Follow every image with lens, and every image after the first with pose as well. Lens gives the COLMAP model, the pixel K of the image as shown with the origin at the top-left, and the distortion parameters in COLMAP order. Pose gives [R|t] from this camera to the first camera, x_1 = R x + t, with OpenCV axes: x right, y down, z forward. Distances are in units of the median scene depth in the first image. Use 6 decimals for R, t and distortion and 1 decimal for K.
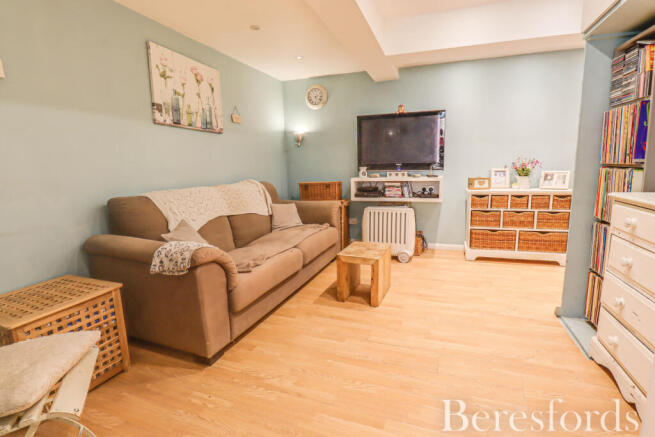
lens RADIAL K [[313.6, 0, 330.3], [0, 313.6, 217.4], [0, 0, 1]] dist [-0.009146, -0.001633]
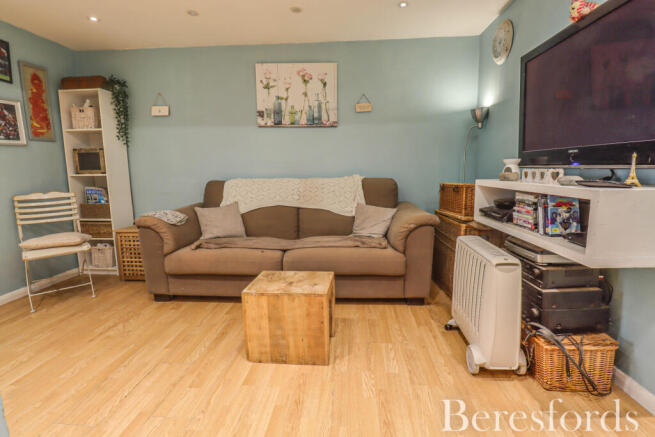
lens RADIAL K [[313.6, 0, 330.1], [0, 313.6, 215.3], [0, 0, 1]] dist [-0.009146, -0.001633]
pose [[0.281539, 0.154378, -0.947050, 0.728800], [-0.156010, 0.981205, 0.113567, -0.121754], [0.946782, 0.115776, 0.300332, 0.842971]]
